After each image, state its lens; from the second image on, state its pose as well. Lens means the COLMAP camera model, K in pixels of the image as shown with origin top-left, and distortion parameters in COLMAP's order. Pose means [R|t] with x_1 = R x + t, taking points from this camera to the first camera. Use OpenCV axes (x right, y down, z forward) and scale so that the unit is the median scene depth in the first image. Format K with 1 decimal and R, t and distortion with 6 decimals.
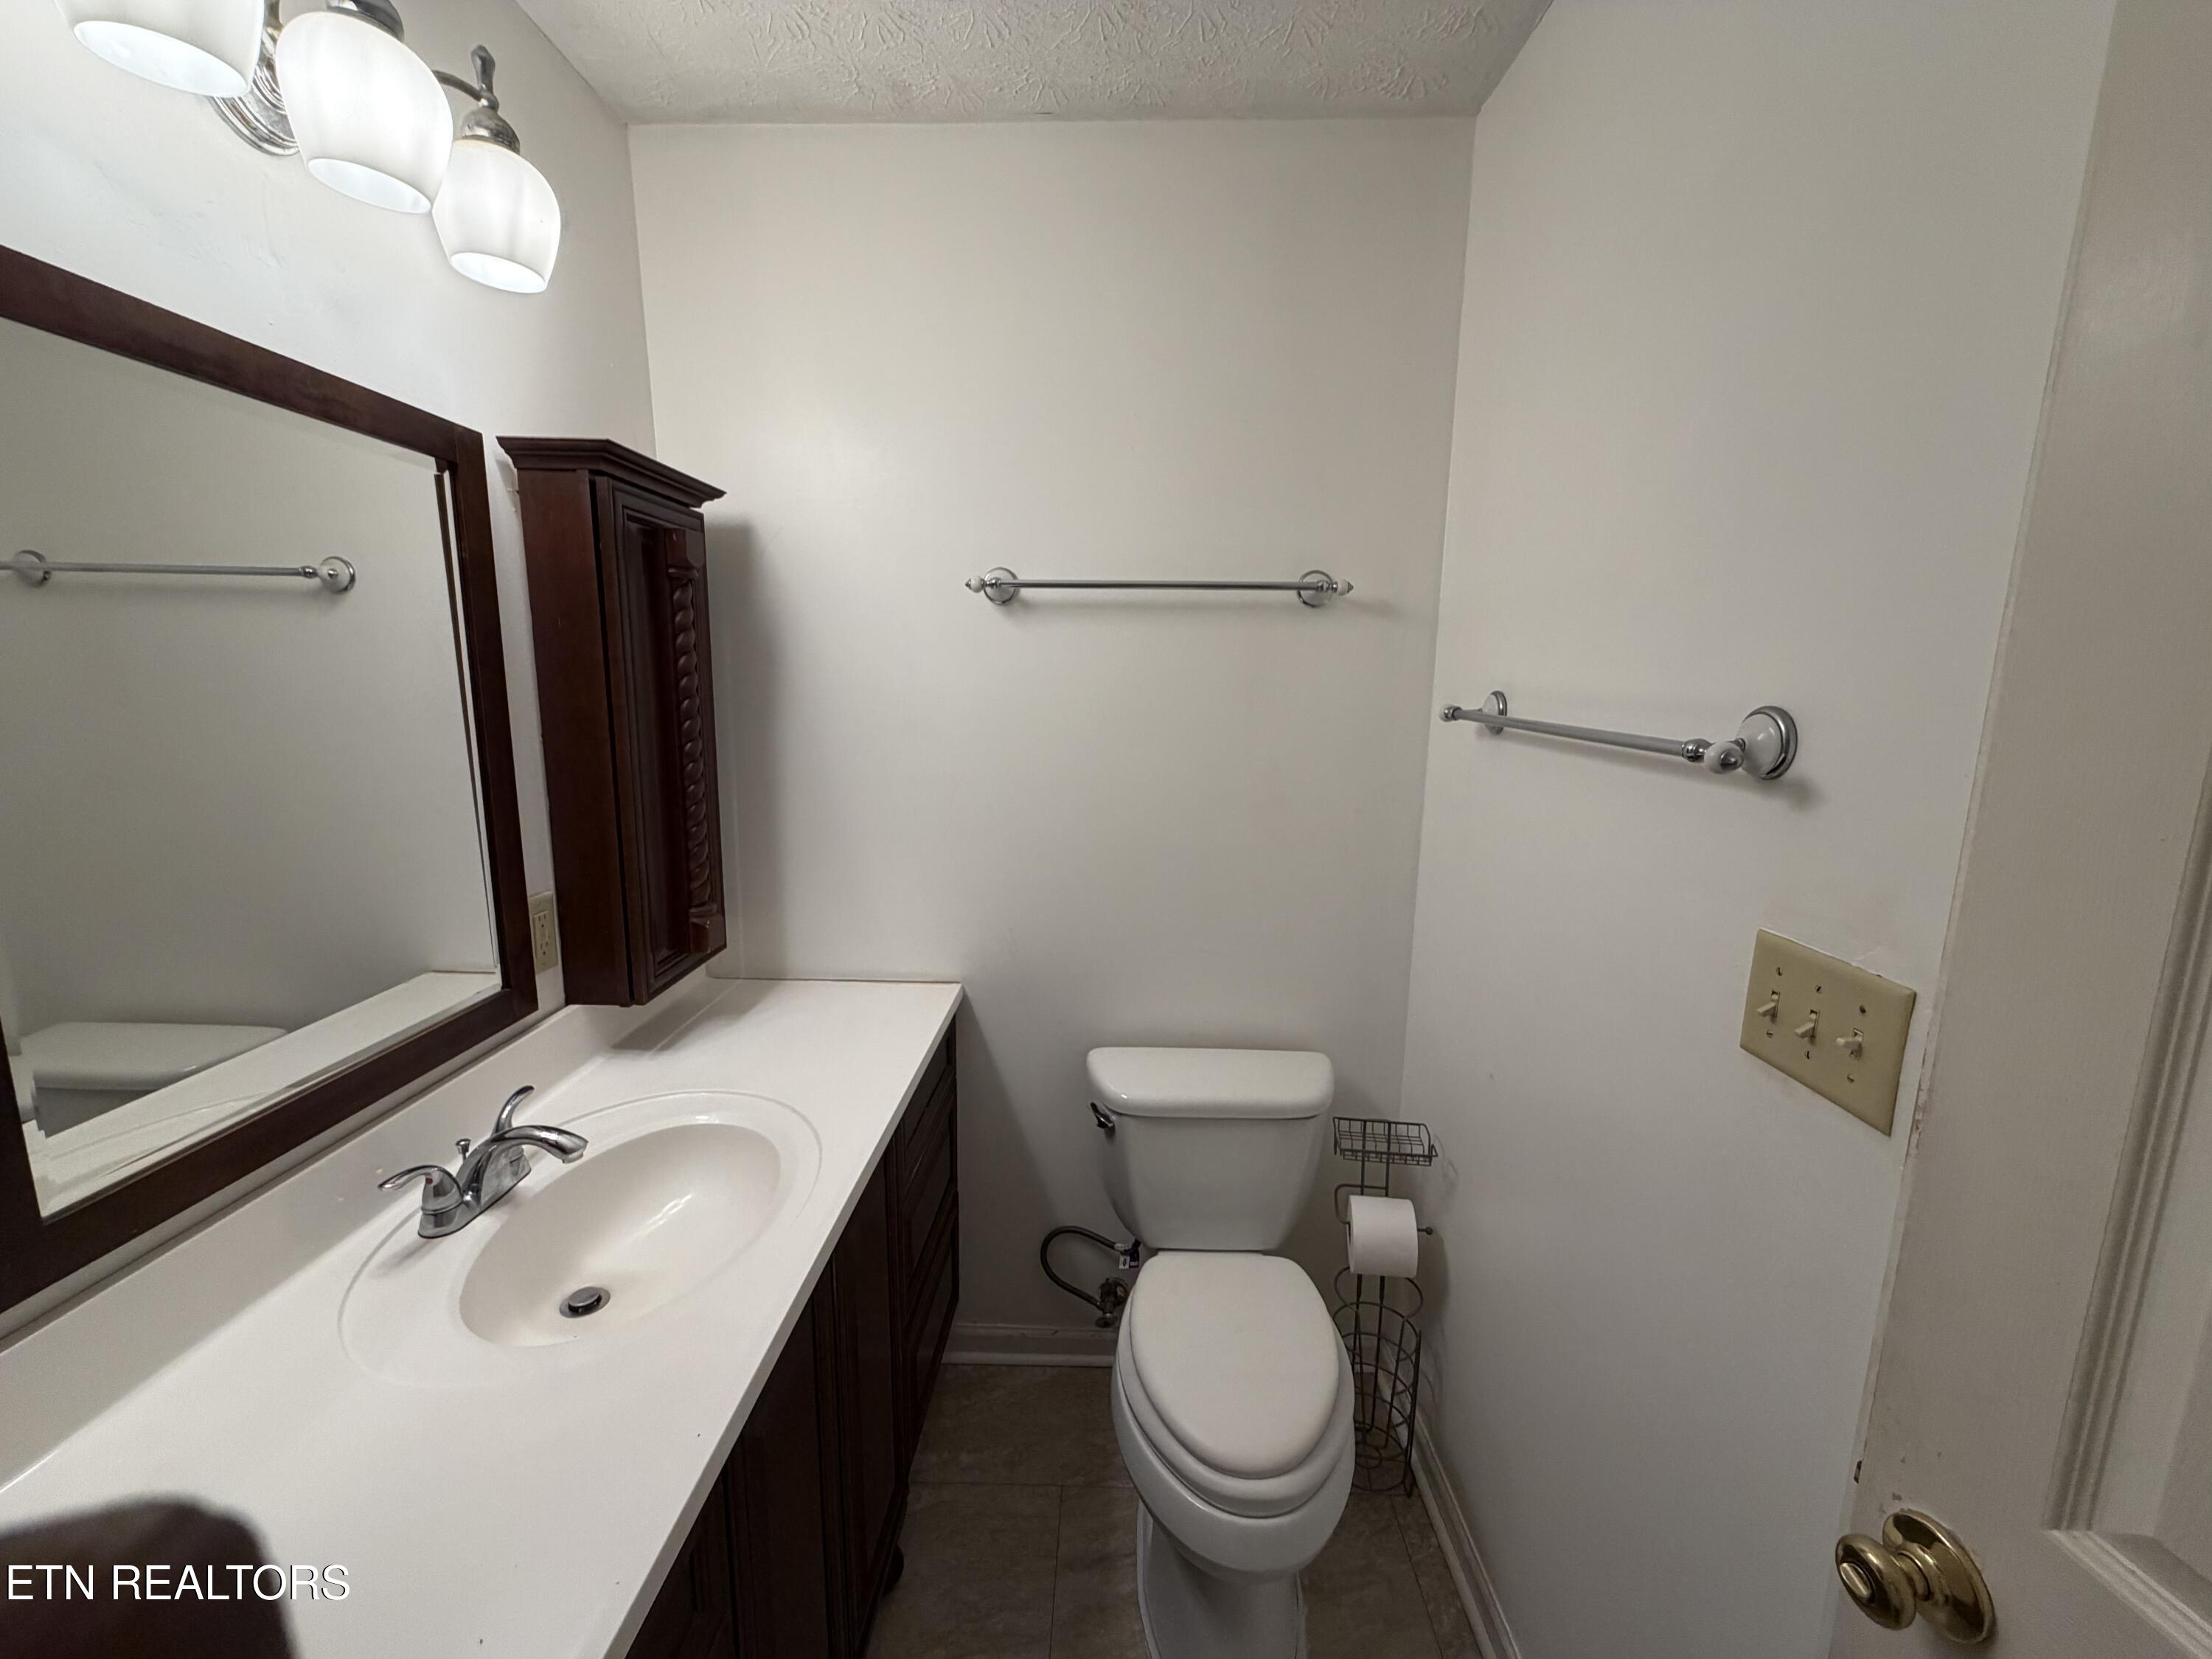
lens RADIAL K [[889.1, 0, 1106.4], [0, 889.1, 833.3], [0, 0, 1]] dist [-0.000598, 0.000561]
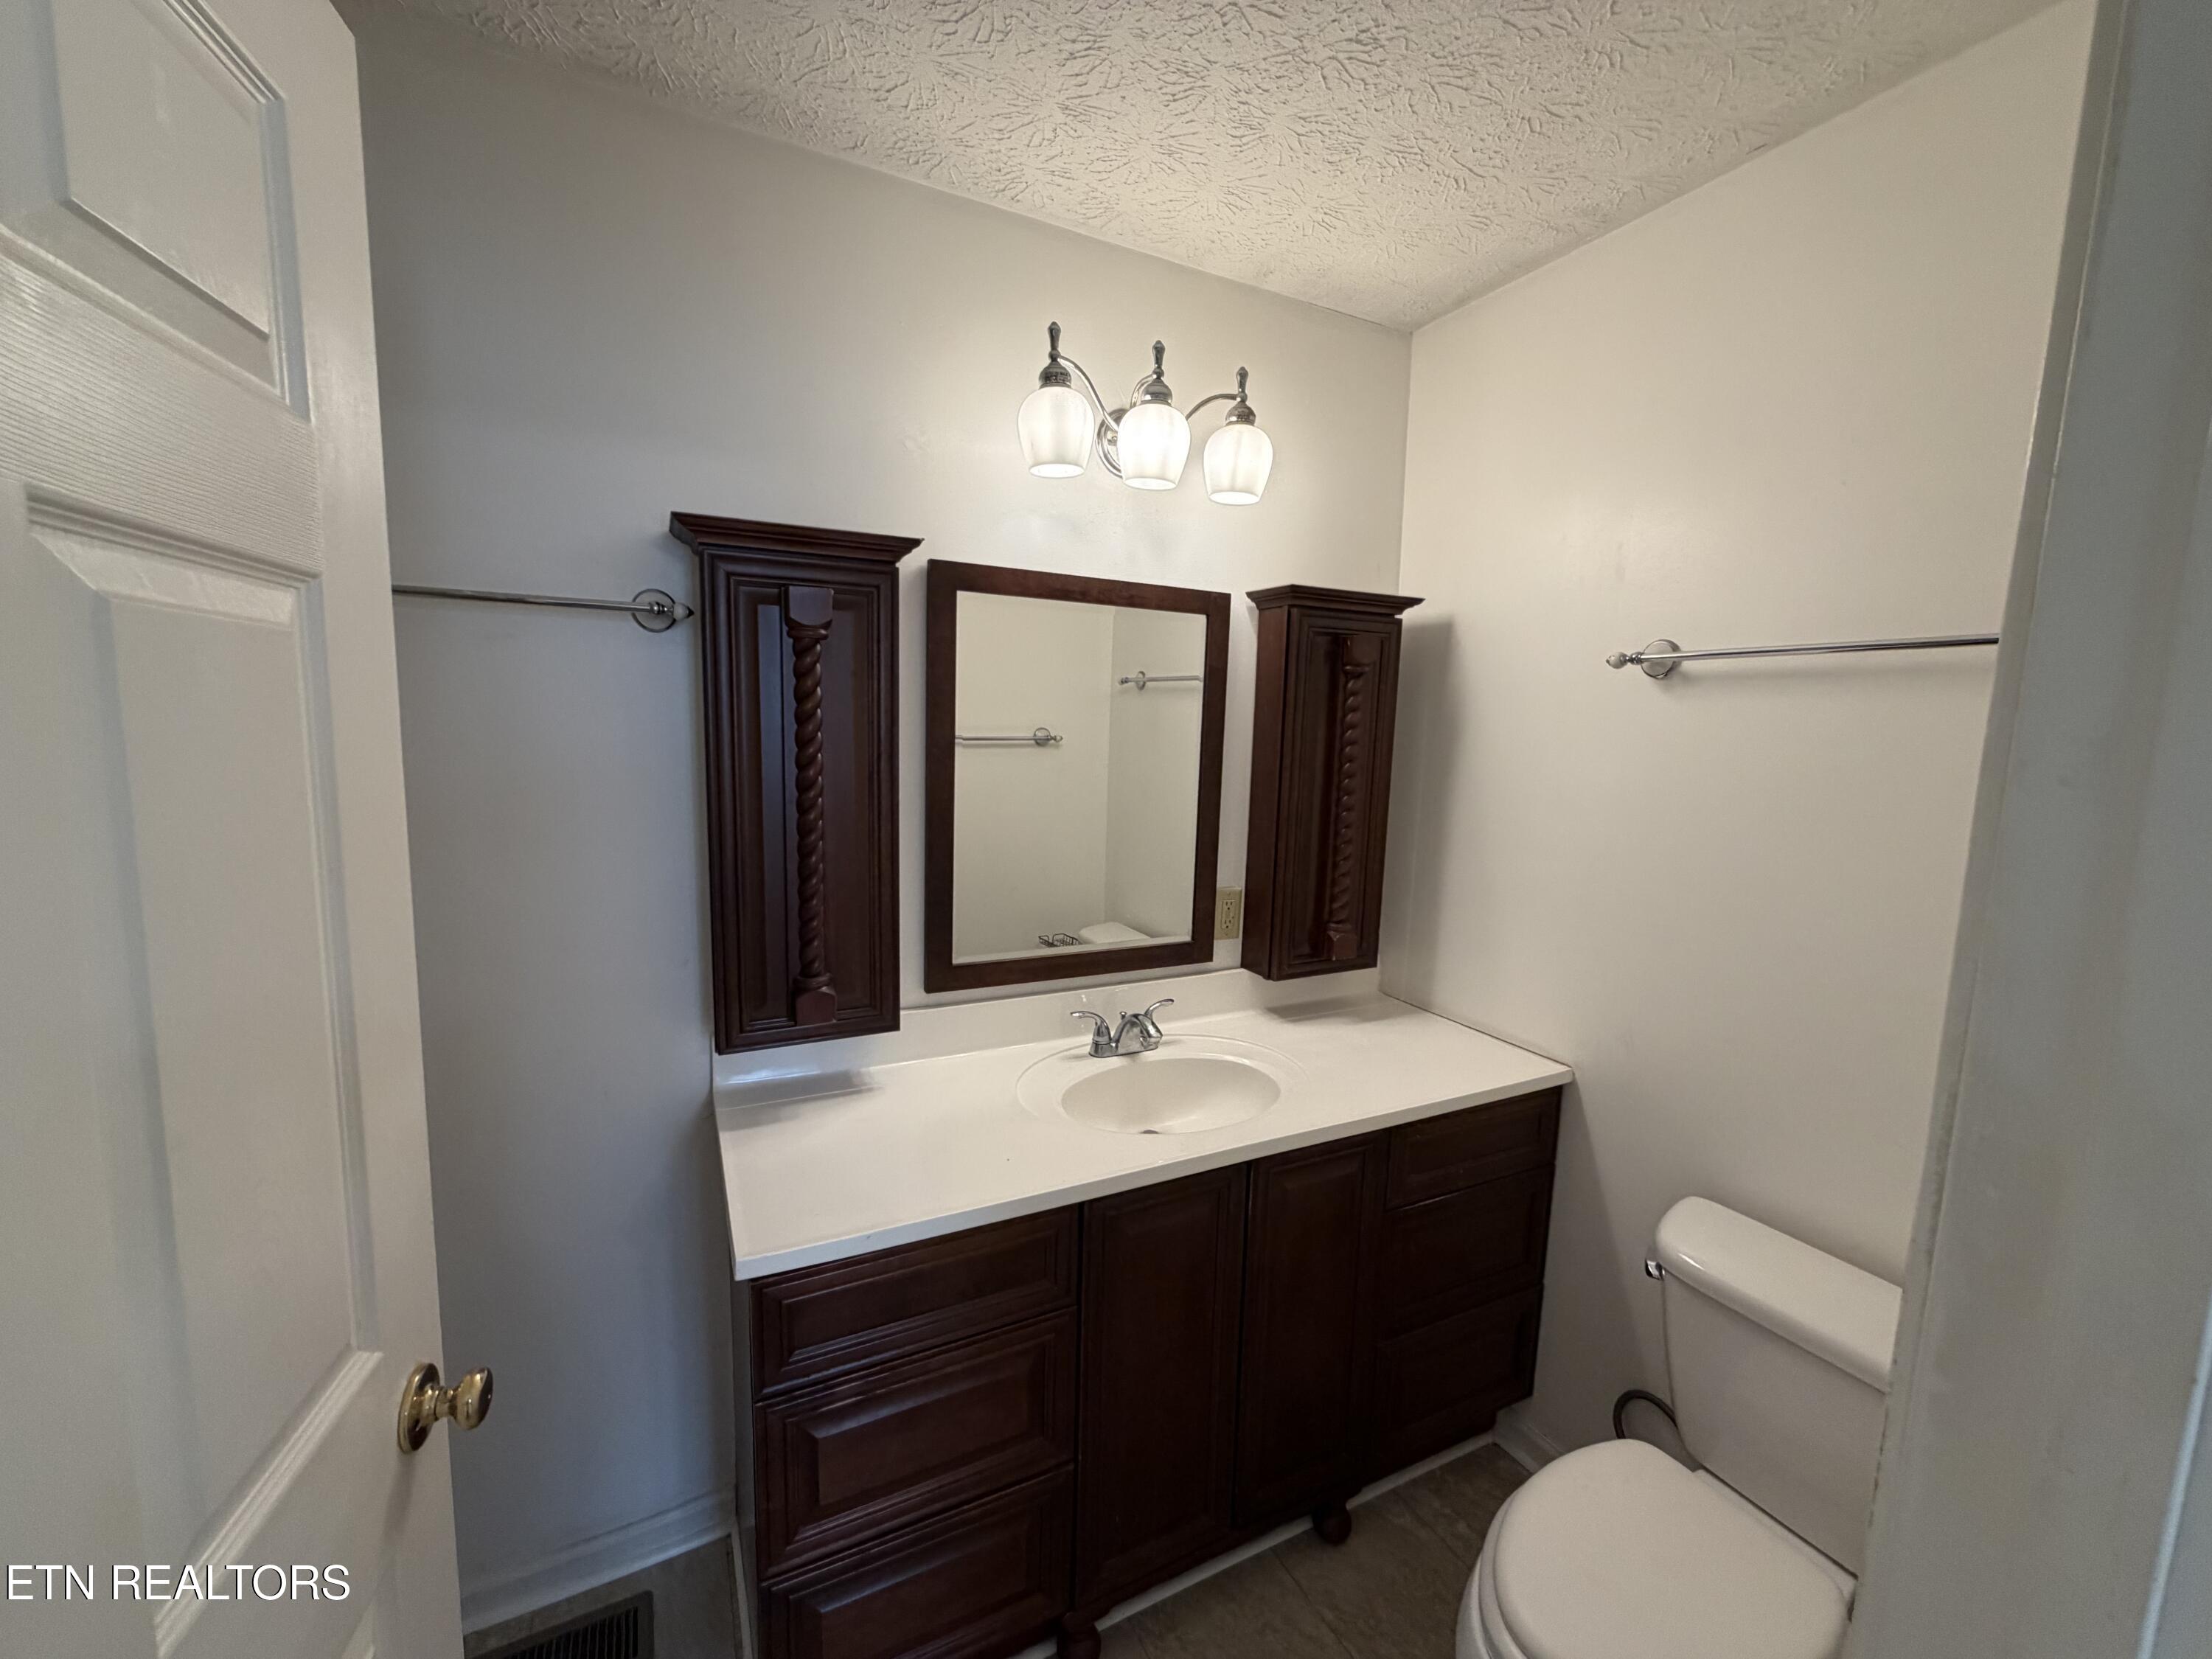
lens RADIAL K [[889.1, 0, 1097.8], [0, 889.1, 825.7], [0, 0, 1]] dist [-0.000598, 0.000561]
pose [[0.458978, 0.105758, -0.882131, 0.544538], [-0.172373, 0.984623, 0.028360, -0.036107], [0.871566, 0.139039, 0.470150, 0.081372]]
